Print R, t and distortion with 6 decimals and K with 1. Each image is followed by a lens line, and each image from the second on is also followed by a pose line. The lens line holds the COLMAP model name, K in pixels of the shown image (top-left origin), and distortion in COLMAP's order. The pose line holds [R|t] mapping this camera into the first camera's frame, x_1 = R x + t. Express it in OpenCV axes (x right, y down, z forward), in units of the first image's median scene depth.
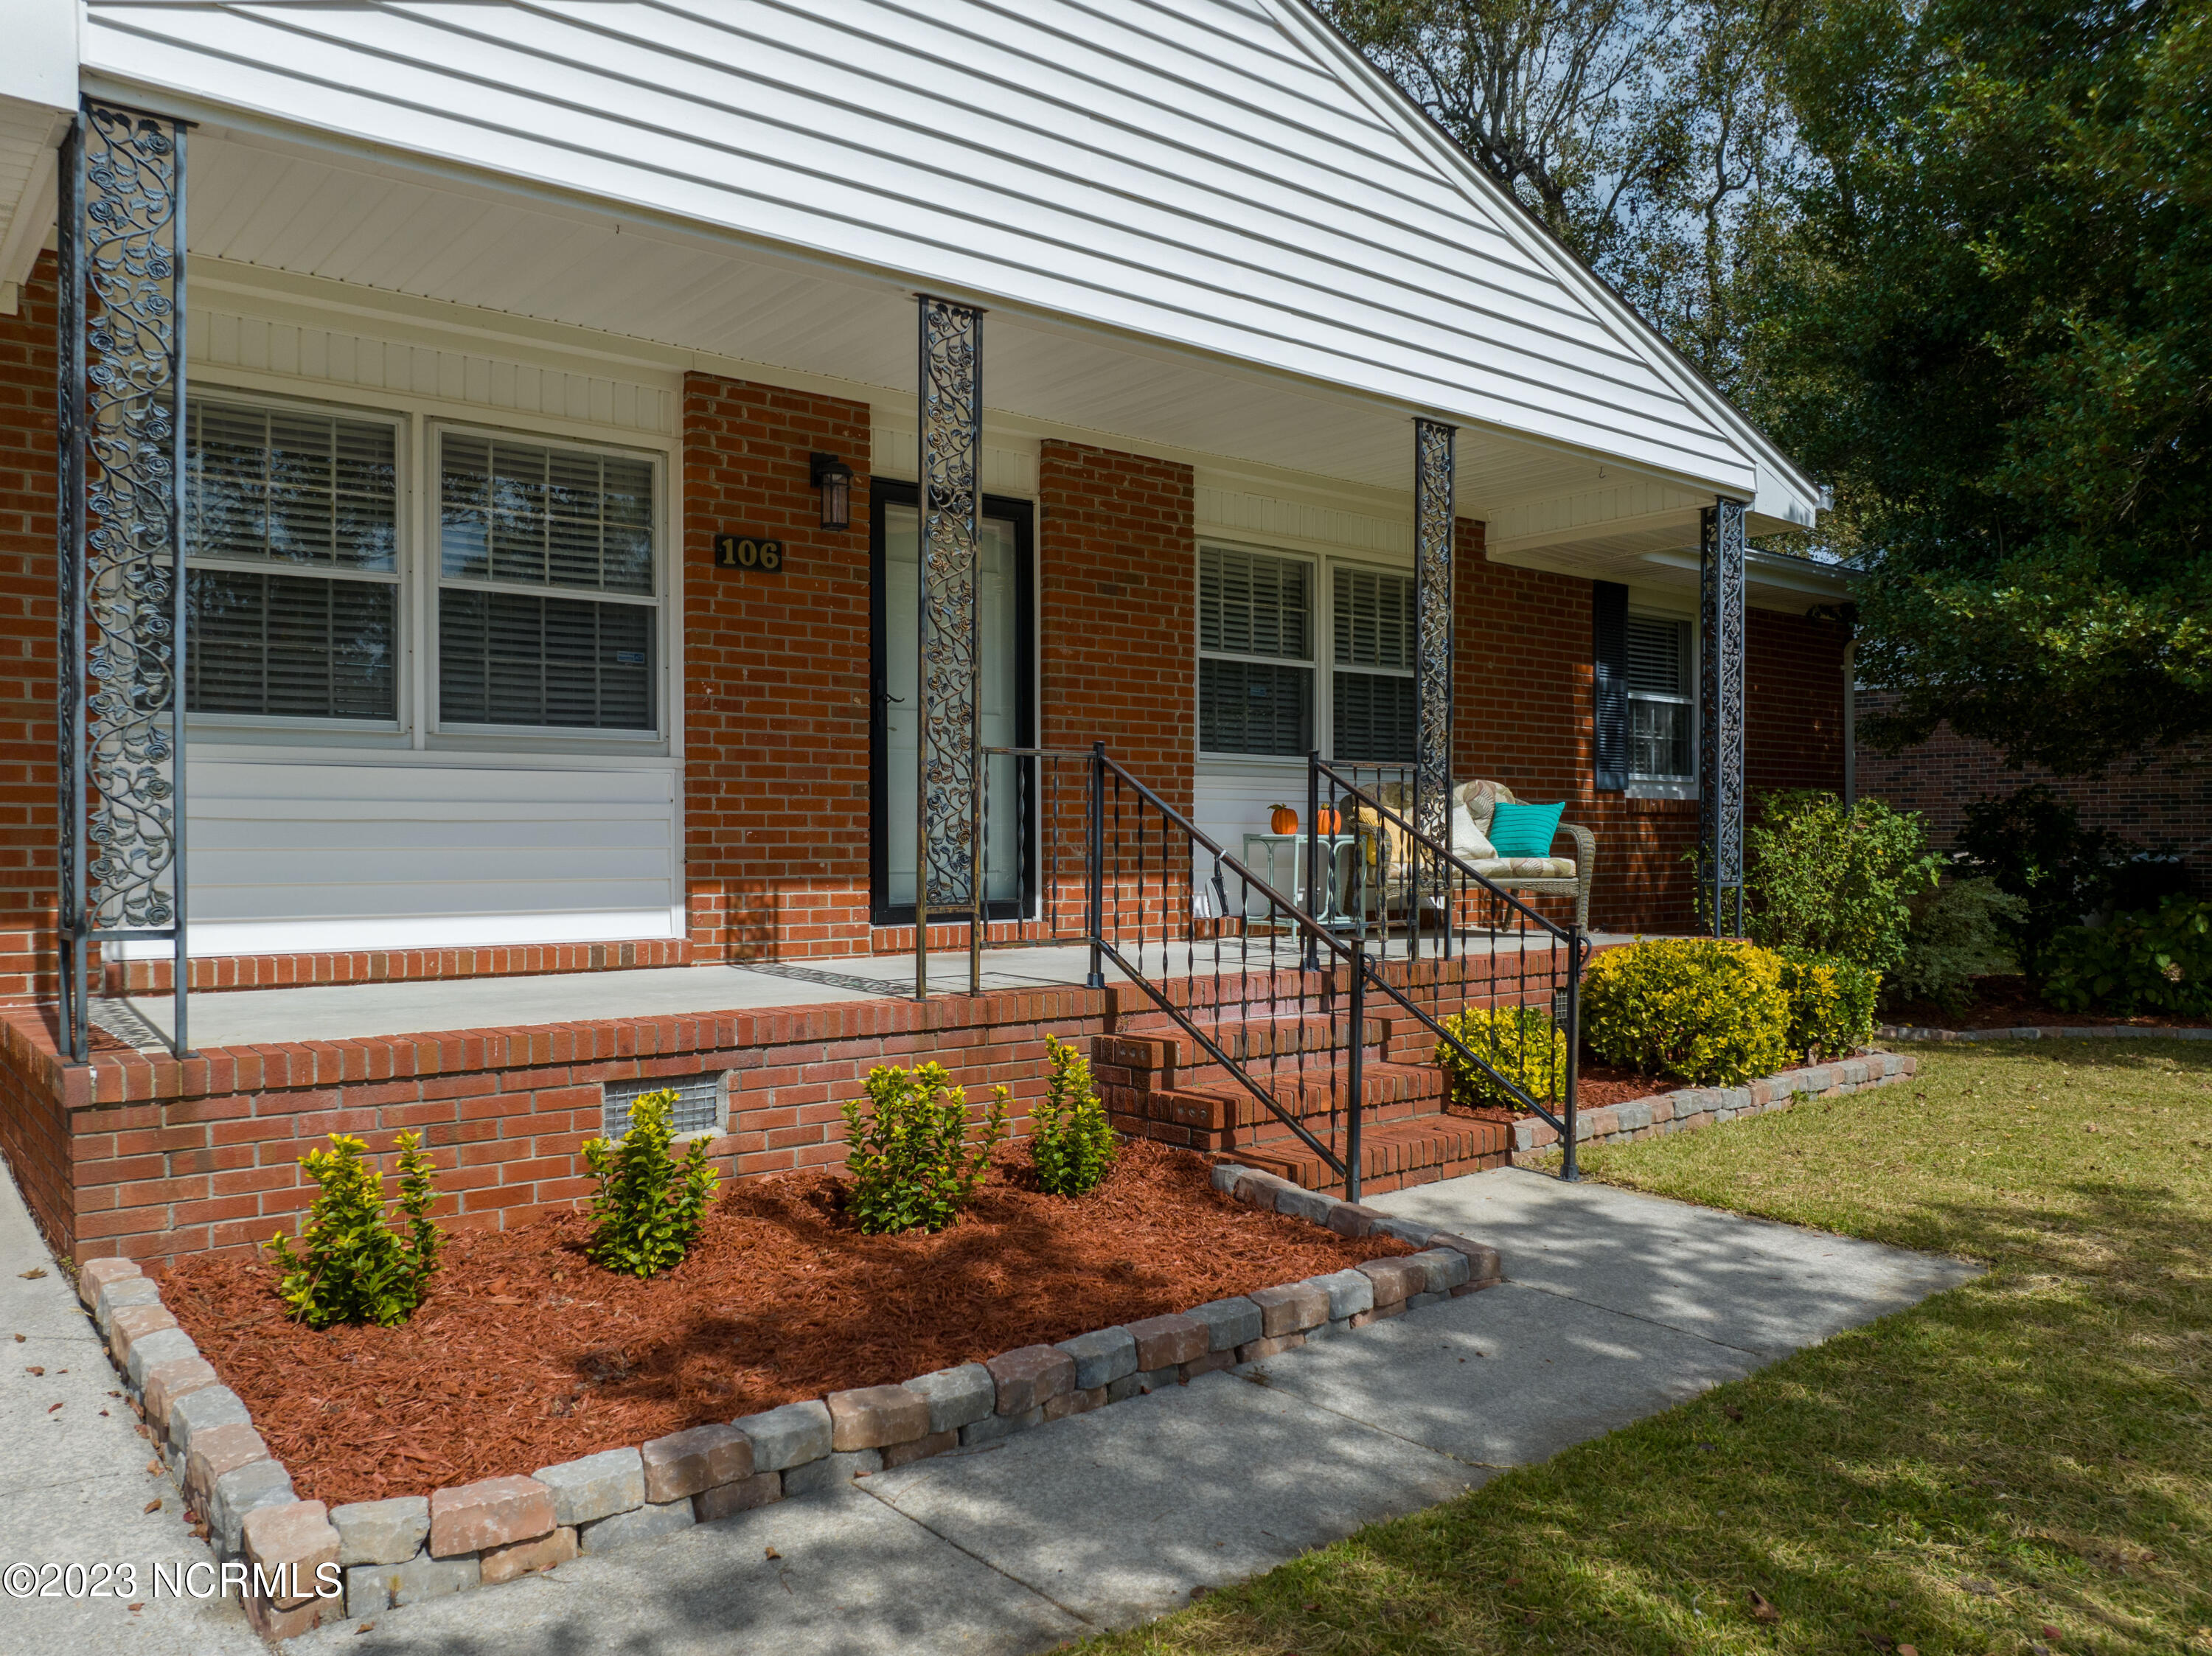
lens RADIAL K [[1671.0, 0, 1111.4], [0, 1671.0, 865.0], [0, 0, 1]] dist [-0.030075, -0.001984]
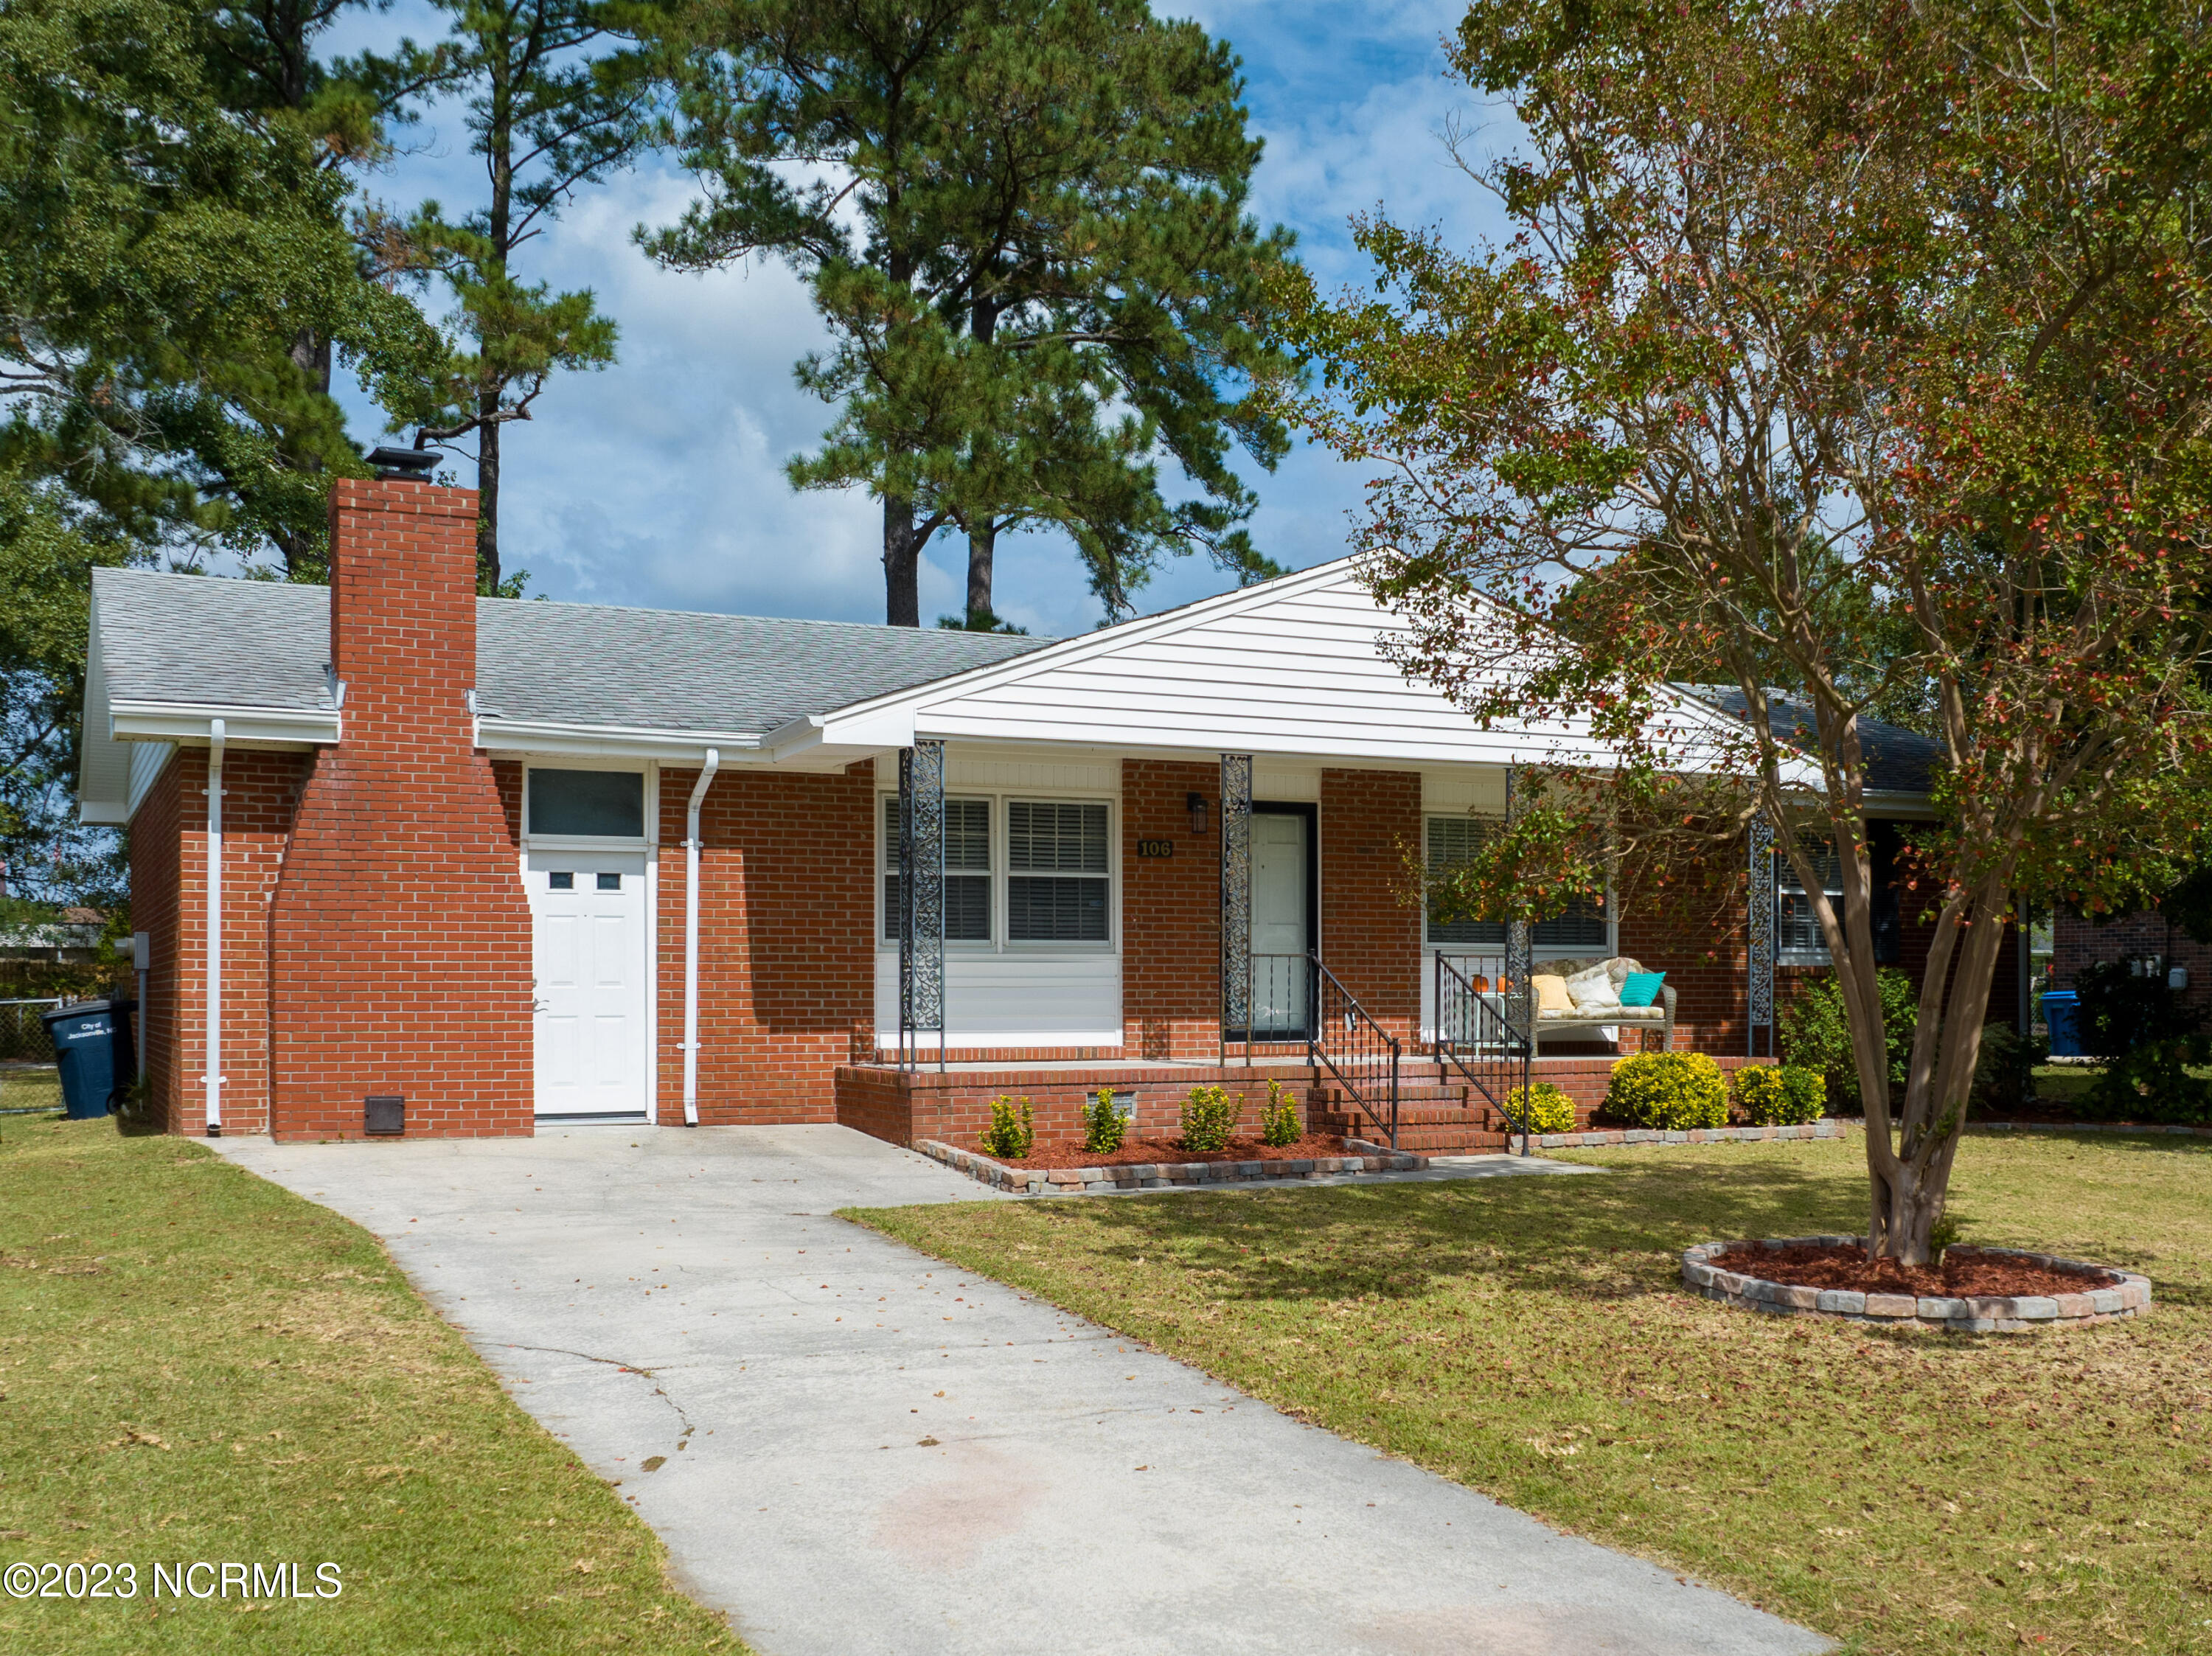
lens RADIAL K [[2472.4, 0, 1279.1], [0, 2472.4, 971.7], [0, 0, 1]] dist [-0.021881, -0.001399]
pose [[0.980111, -0.002011, -0.198442, 0.501188], [-0.002836, 0.999705, -0.024138, 0.026106], [0.198432, 0.024221, 0.979815, -1.812161]]
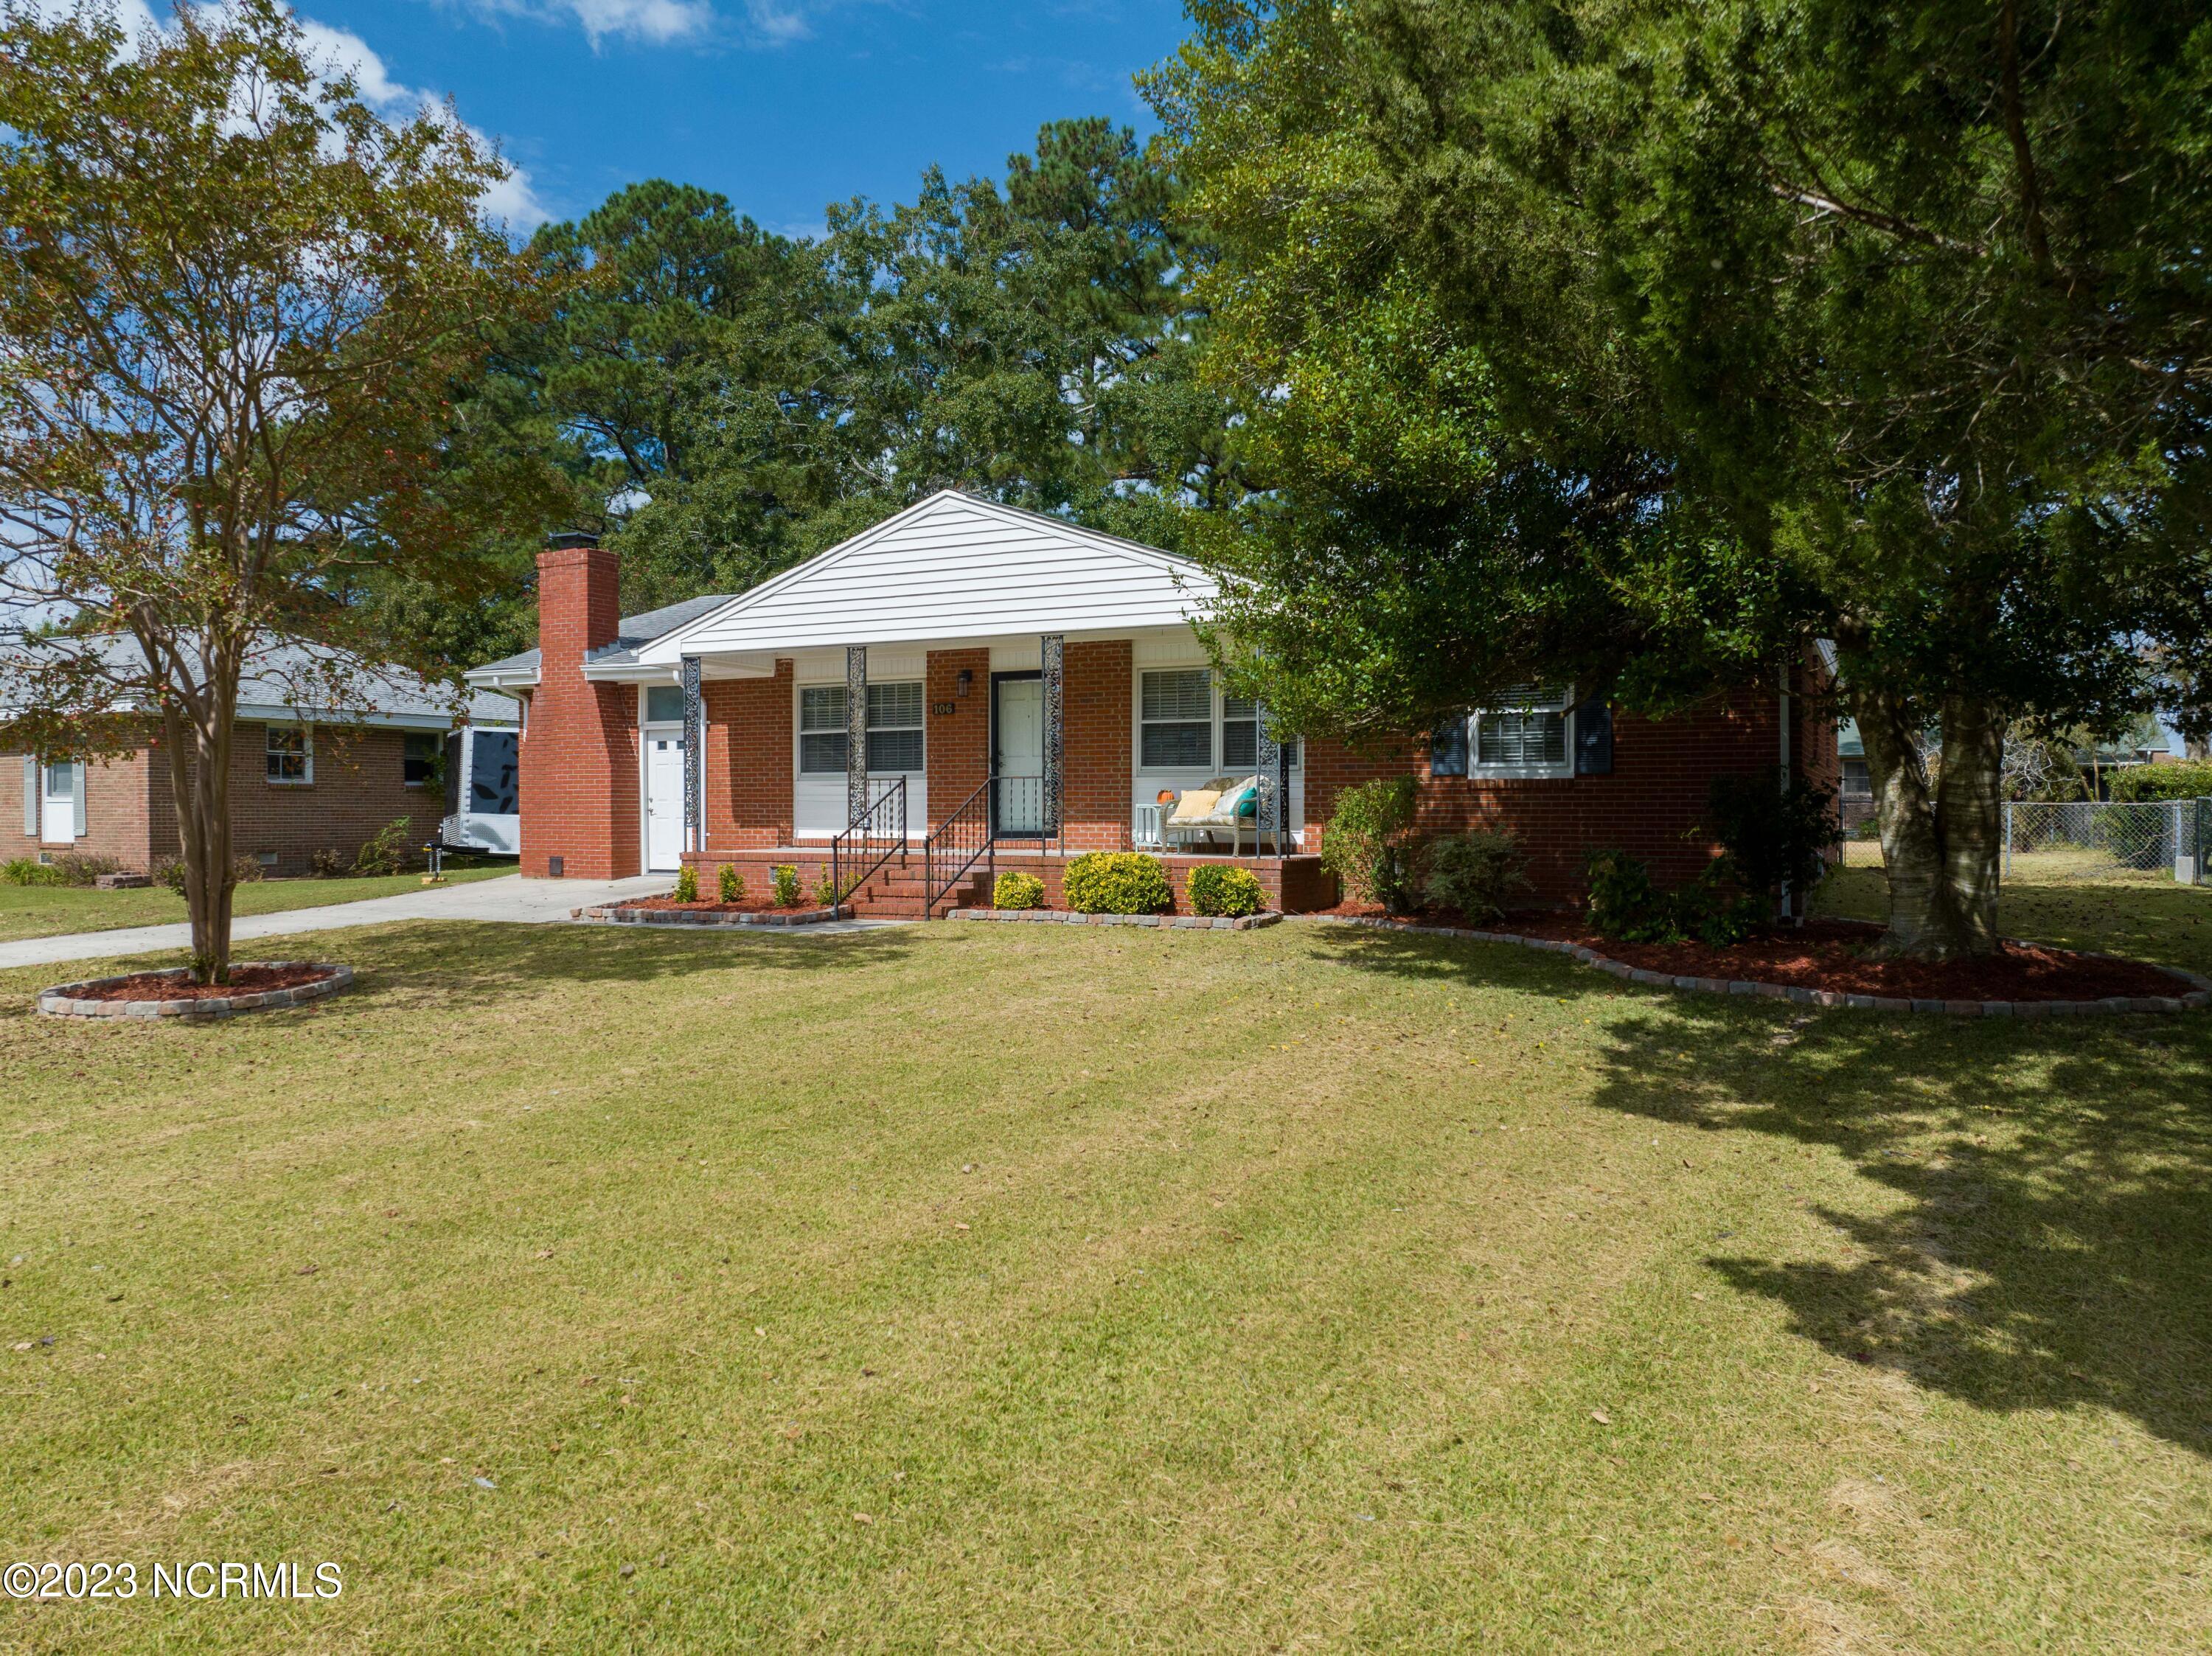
lens RADIAL K [[1601.5, 0, 1106.0], [0, 1601.5, 828.0], [0, 0, 1]] dist [-0.033005, 0.033483]
pose [[0.397764, 0.013618, -0.917387, 2.512944], [-0.011630, 0.999884, 0.009799, -0.008647], [0.917414, 0.006772, 0.397877, 0.143950]]
